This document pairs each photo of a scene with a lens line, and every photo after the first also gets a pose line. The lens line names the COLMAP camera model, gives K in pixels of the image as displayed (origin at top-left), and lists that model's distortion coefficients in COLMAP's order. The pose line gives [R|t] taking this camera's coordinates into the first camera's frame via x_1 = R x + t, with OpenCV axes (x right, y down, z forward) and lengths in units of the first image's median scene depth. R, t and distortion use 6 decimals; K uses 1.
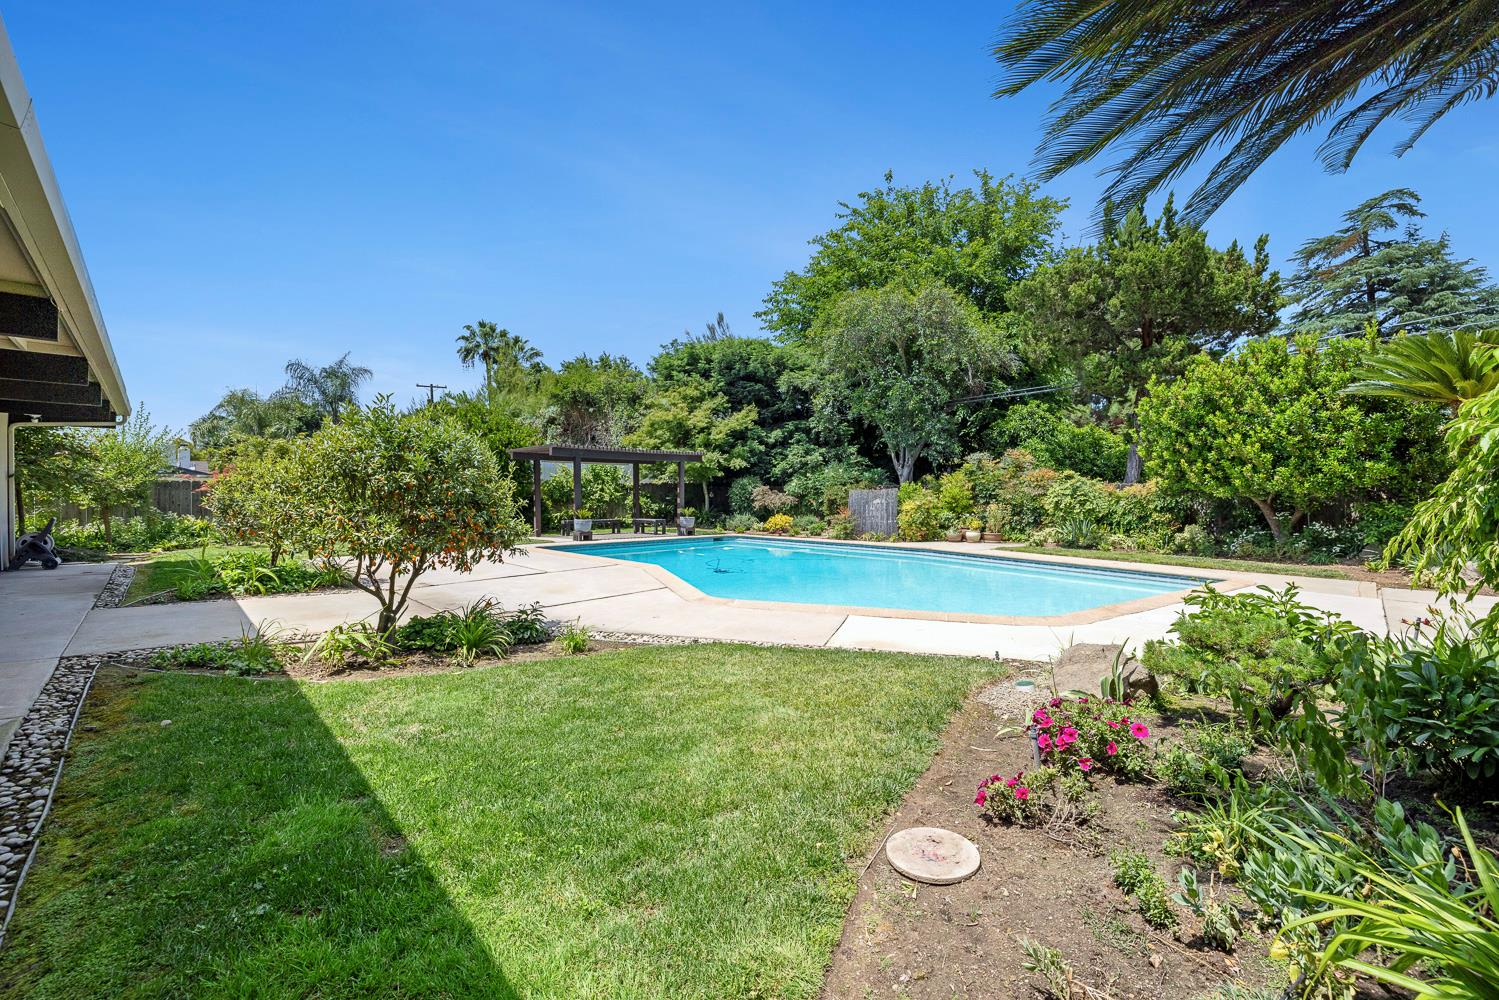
lens RADIAL K [[645.5, 0, 733.7], [0, 645.5, 496.2], [0, 0, 1]] dist [0.003670, -0.000457]
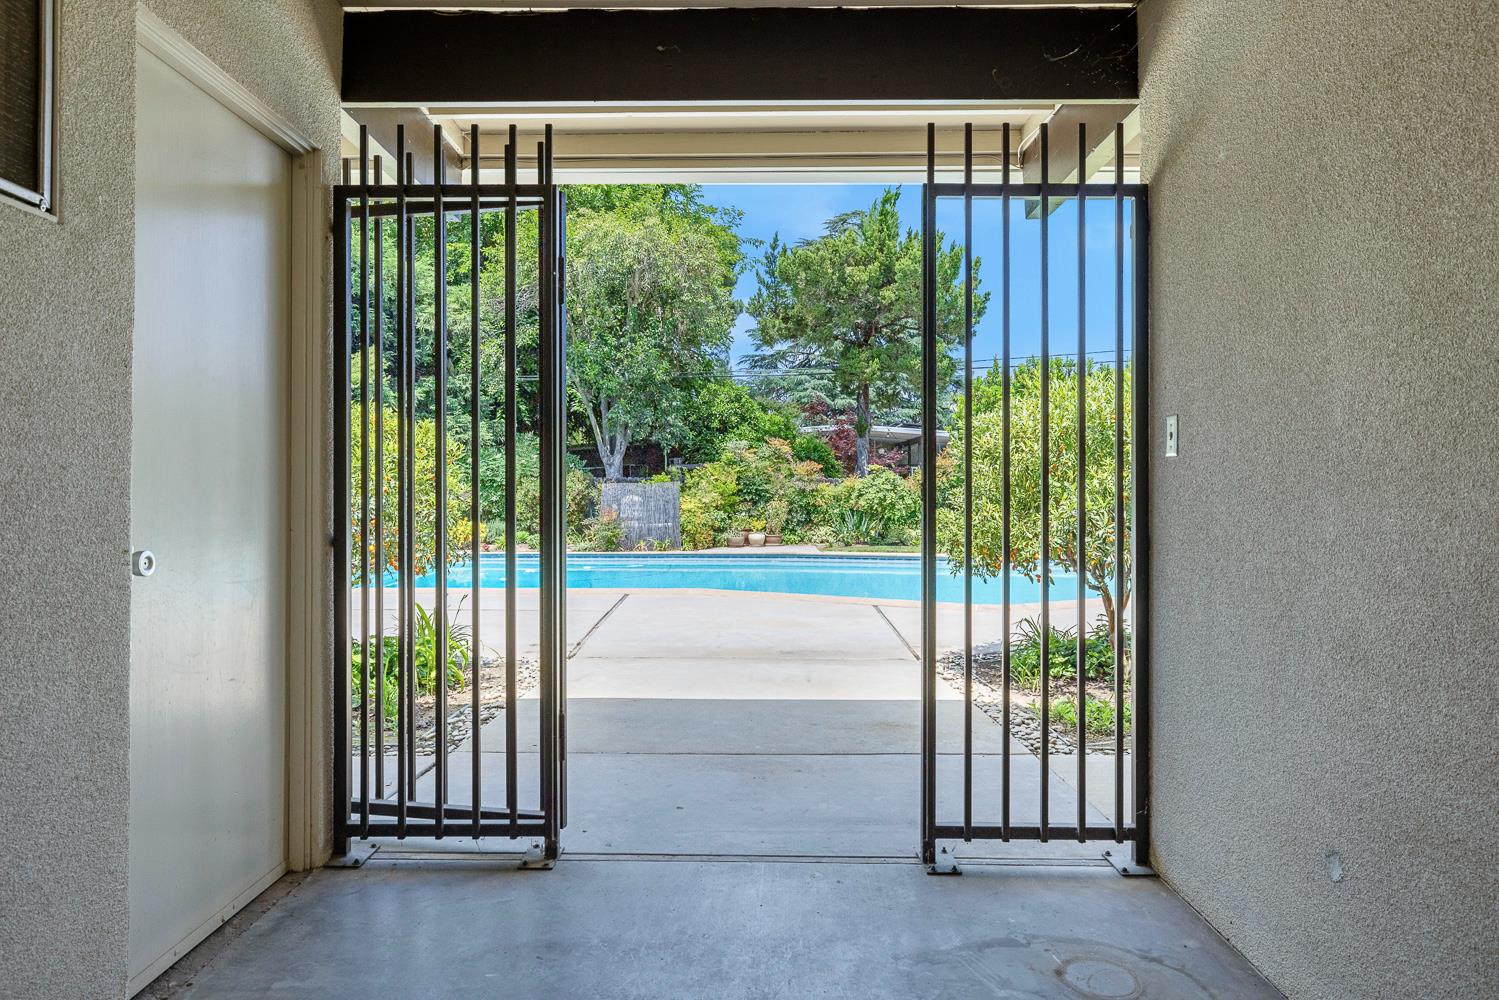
lens RADIAL K [[905.8, 0, 751.3], [0, 905.8, 499.7], [0, 0, 1]] dist [-0.000694, -0.000013]
pose [[0.698640, -0.006918, 0.715440, -0.503960], [0.002623, 0.999971, 0.007109, 0.002040], [-0.715468, -0.003090, 0.698638, 0.175502]]
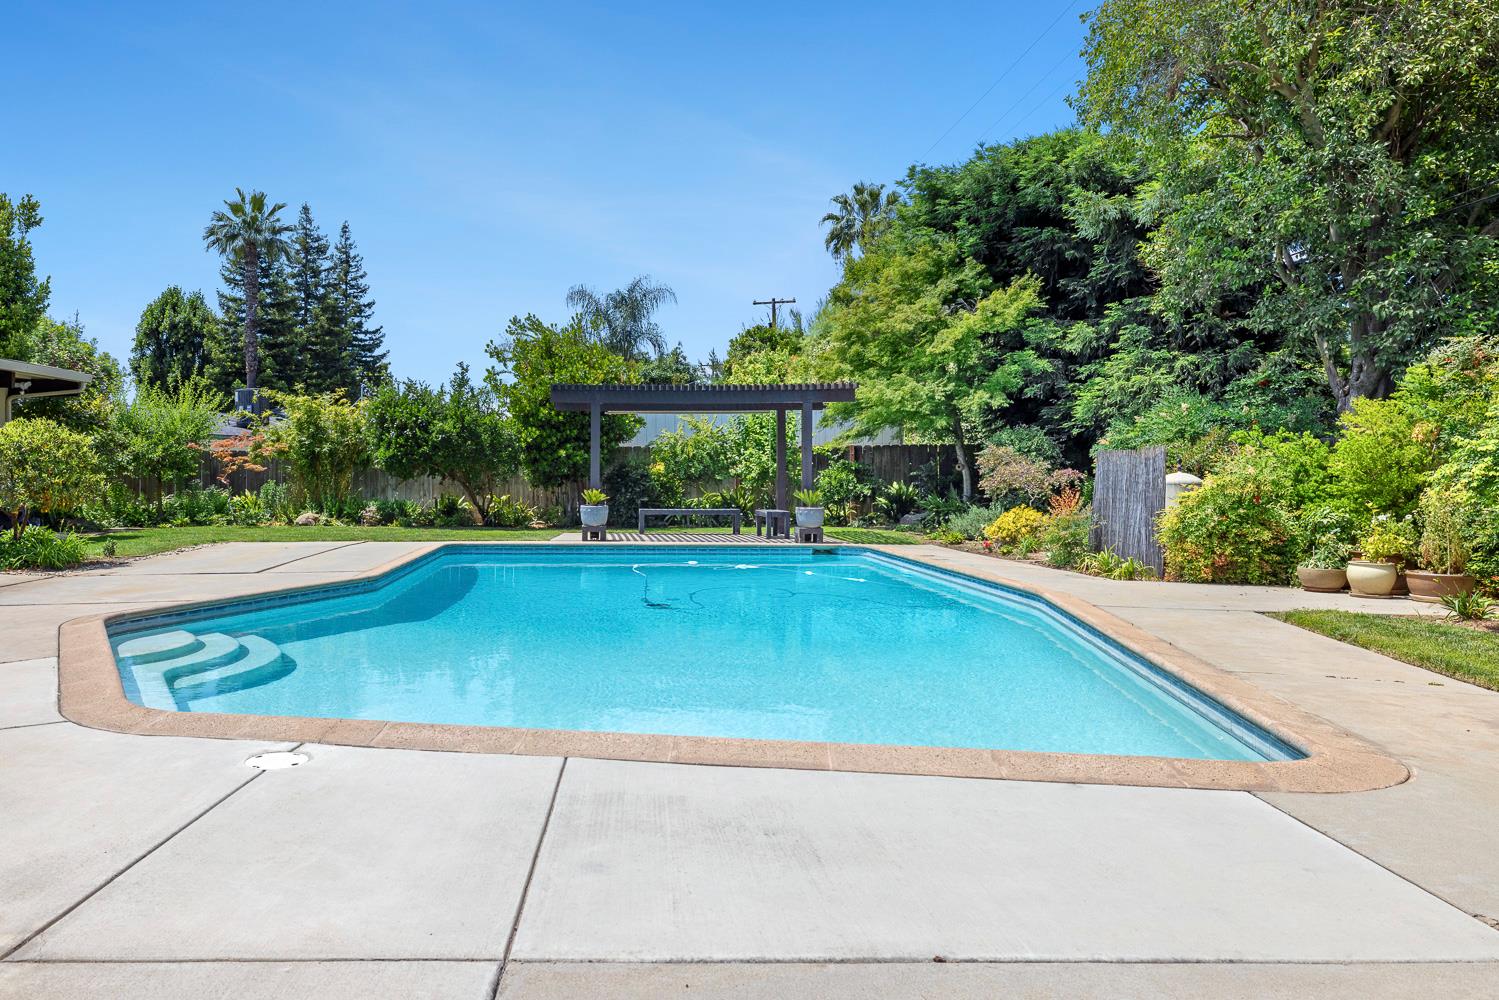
lens RADIAL K [[1101.0, 0, 743.6], [0, 1101.0, 503.3], [0, 0, 1]] dist [-0.002746, -0.000366]
pose [[0.727284, 0.019059, -0.686072, 0.551113], [0.001259, 0.999576, 0.029103, 0.003323], [0.686336, -0.022030, 0.726951, 0.335759]]
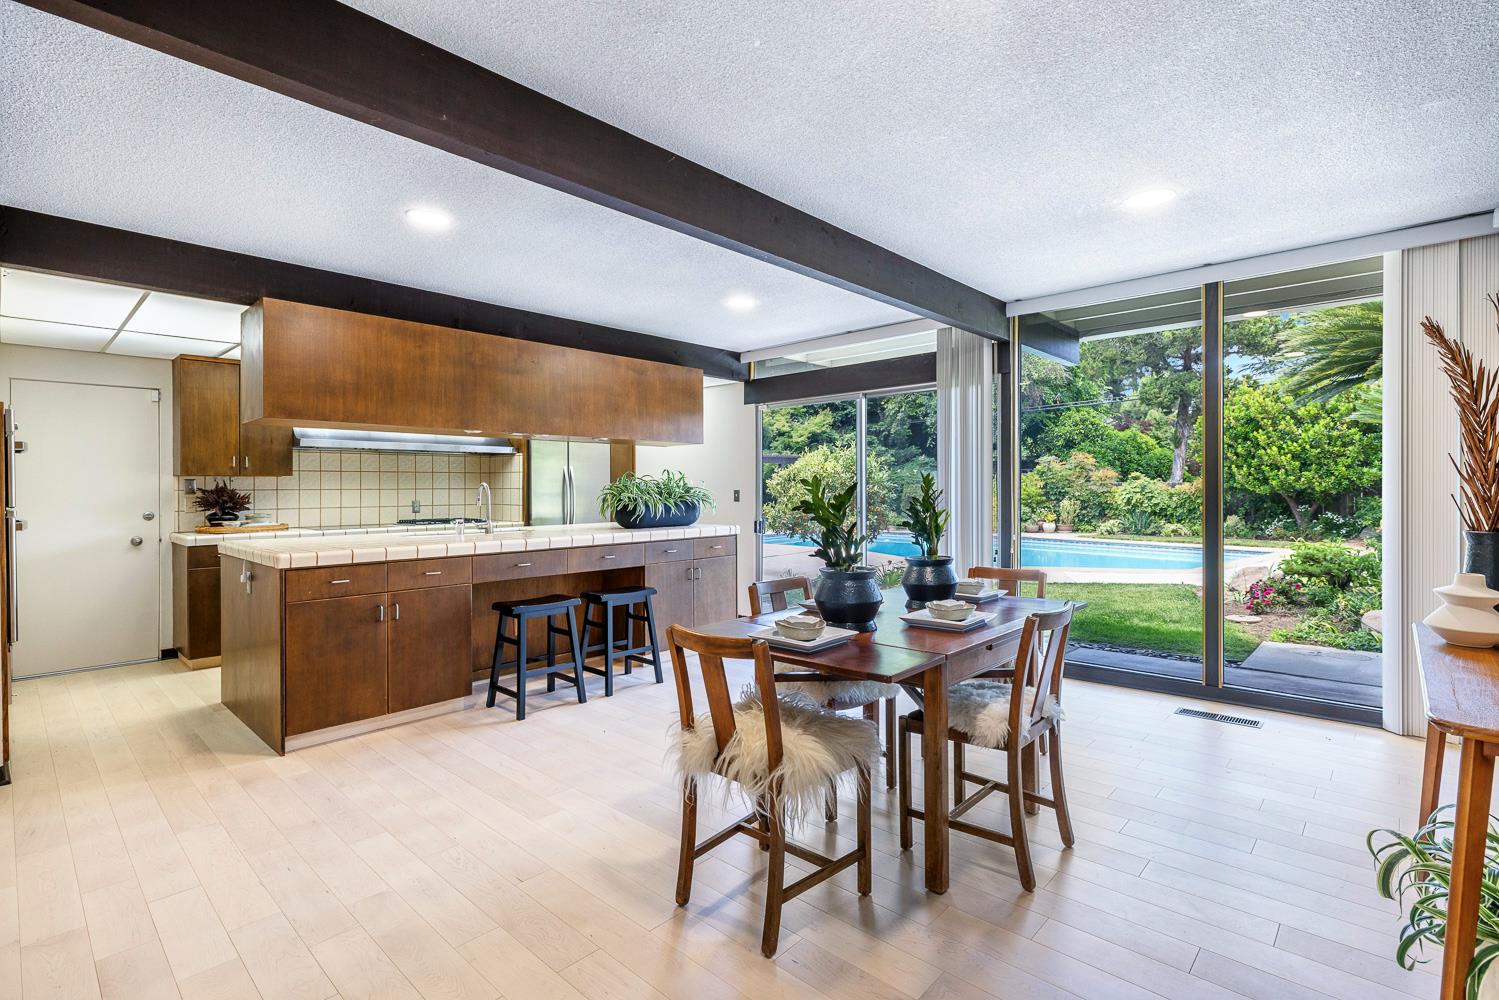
lens RADIAL K [[703.3, 0, 745.4], [0, 703.3, 489.3], [0, 0, 1]] dist [-0.009381, -0.000521]
pose [[0.998105, -0.004874, 0.061347, -0.269767], [0.005210, 0.999972, -0.005327, -0.003545], [-0.061320, 0.005636, 0.998102, -0.253517]]
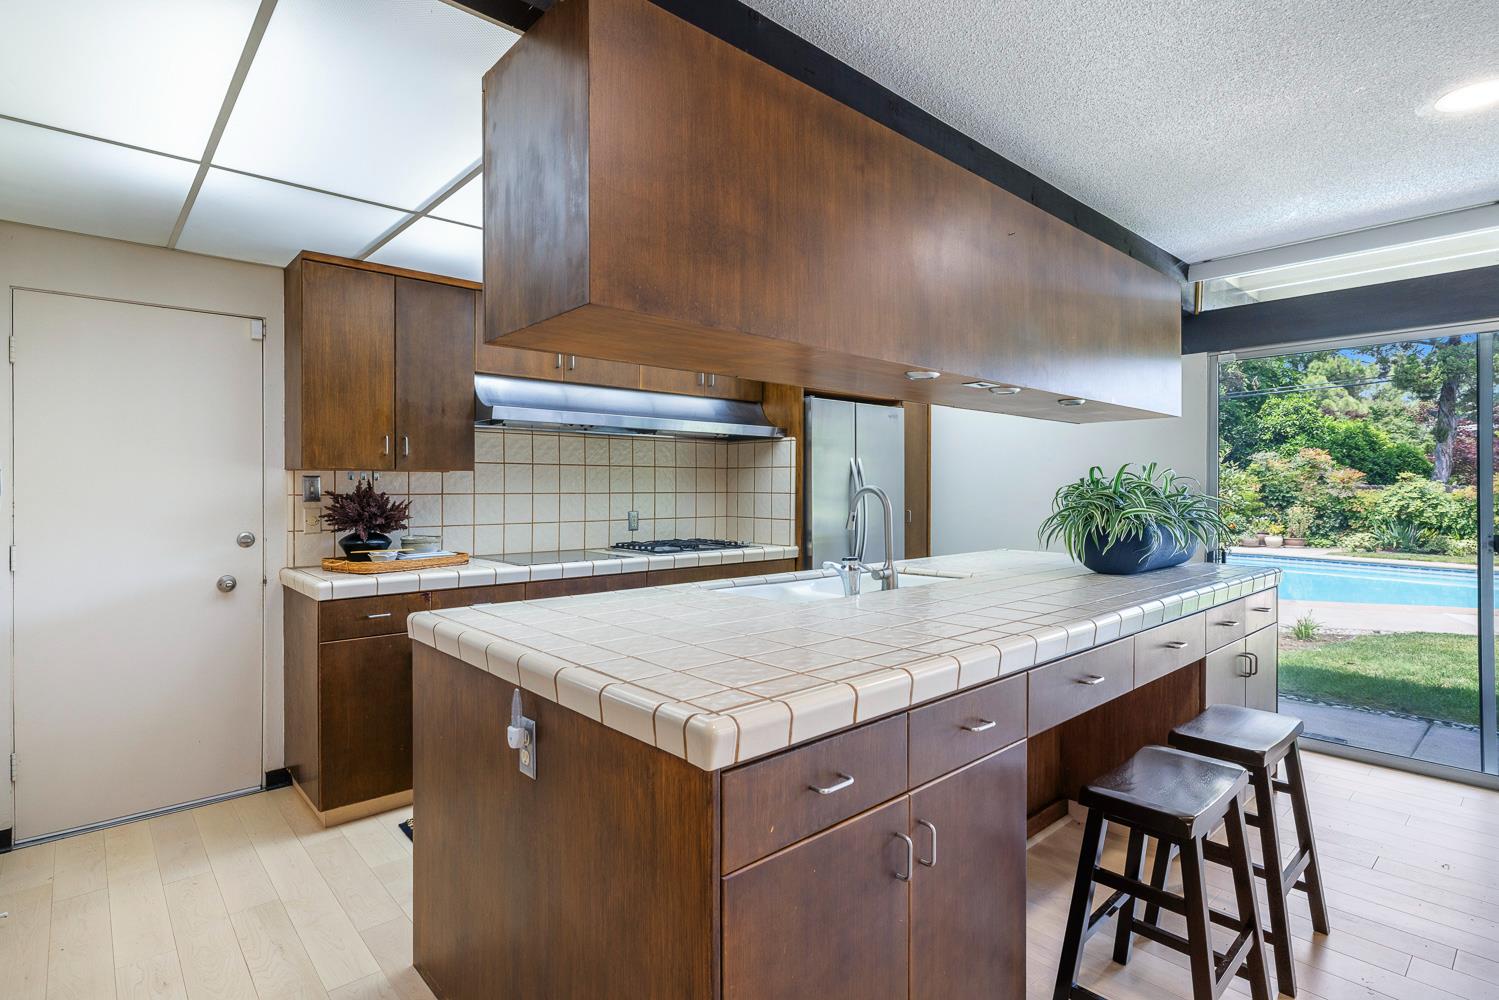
lens RADIAL K [[752.3, 0, 743.0], [0, 752.3, 494.4], [0, 0, 1]] dist [-0.012018, 0.001725]
pose [[0.999530, 0.001274, -0.030619, -0.380738], [-0.001238, 0.999999, 0.001191, -0.006561], [0.030620, -0.001153, 0.999530, -0.117099]]
